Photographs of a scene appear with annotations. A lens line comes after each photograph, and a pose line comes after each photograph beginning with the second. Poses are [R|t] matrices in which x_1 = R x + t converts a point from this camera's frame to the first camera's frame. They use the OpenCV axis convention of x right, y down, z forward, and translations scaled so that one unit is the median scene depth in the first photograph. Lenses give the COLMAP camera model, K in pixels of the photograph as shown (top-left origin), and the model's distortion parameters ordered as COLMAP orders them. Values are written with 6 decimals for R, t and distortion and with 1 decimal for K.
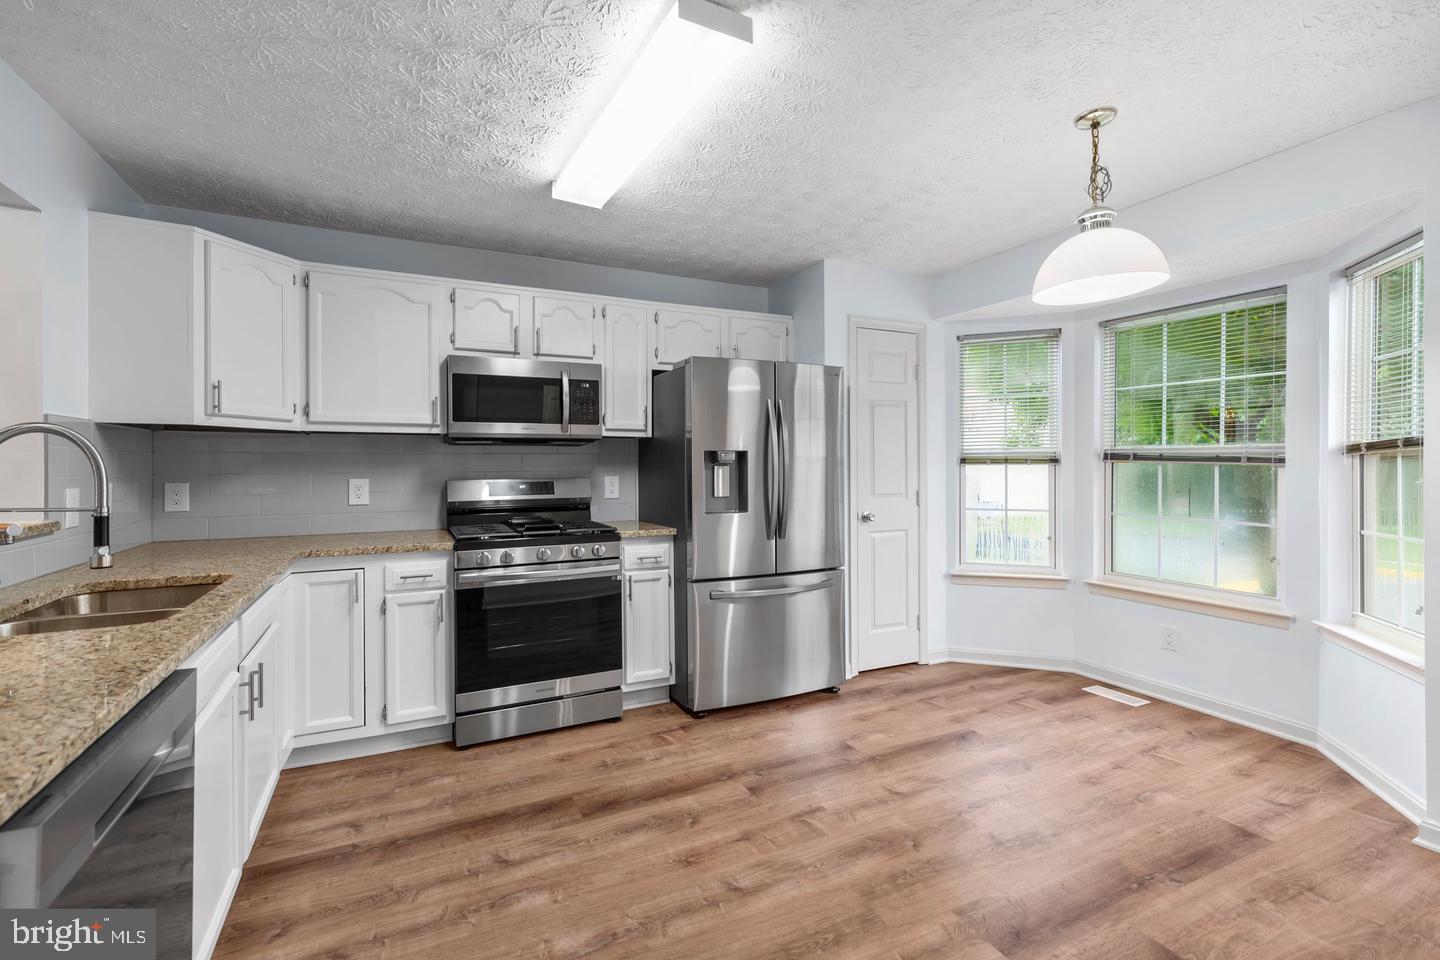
lens RADIAL K [[644.2, 0, 716.2], [0, 644.2, 476.2], [0, 0, 1]] dist [0.003951, 0.001112]
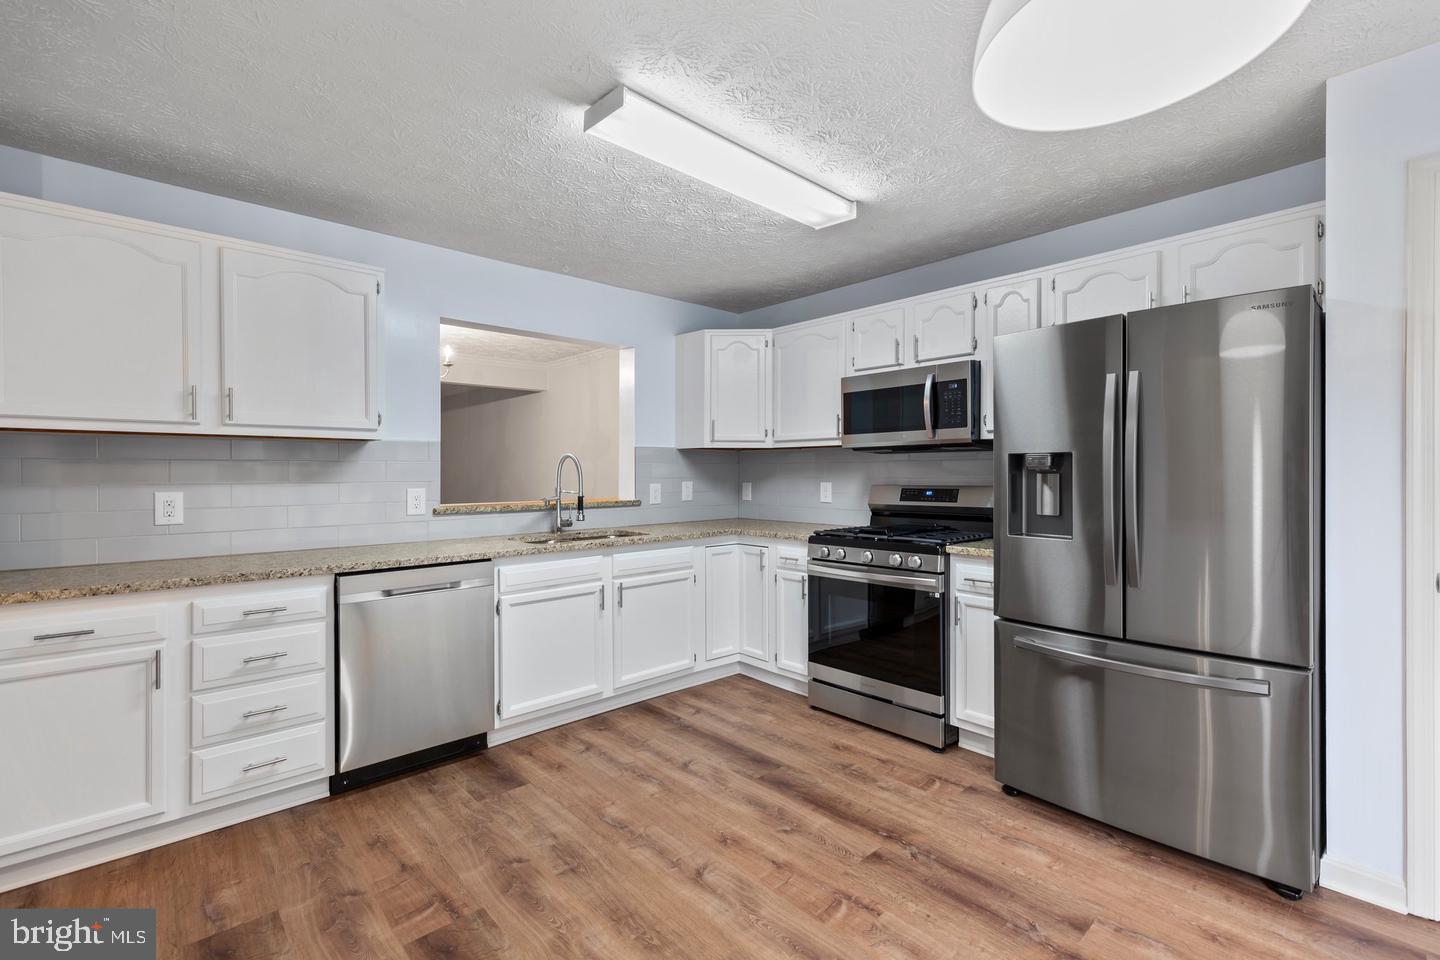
lens RADIAL K [[644.2, 0, 711.8], [0, 644.2, 480.2], [0, 0, 1]] dist [0.003951, 0.001112]
pose [[0.276153, 0.016760, -0.960968, 0.730394], [-0.011478, 0.999834, 0.014140, -0.017931], [0.961045, 0.007125, 0.276299, 0.500456]]
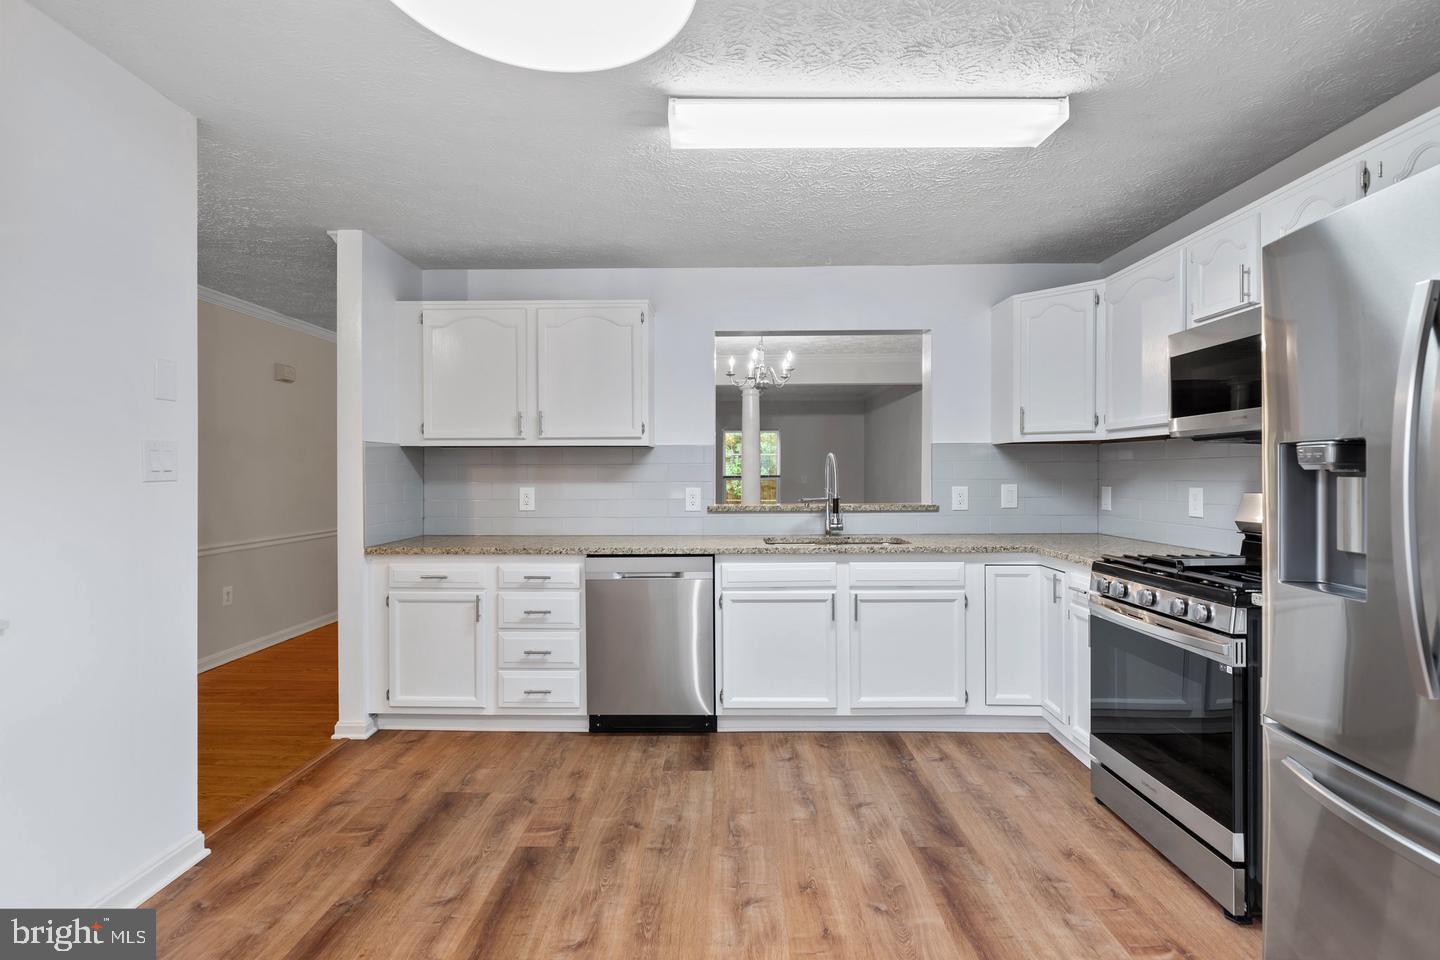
lens RADIAL K [[693.2, 0, 709.4], [0, 693.2, 478.5], [0, 0, 1]] dist [-0.004727, -0.000600]
pose [[-0.460776, 0.014658, -0.887395, 0.694268], [-0.005206, 0.999802, 0.019218, -0.026296], [0.887501, 0.013475, -0.460609, 0.995200]]
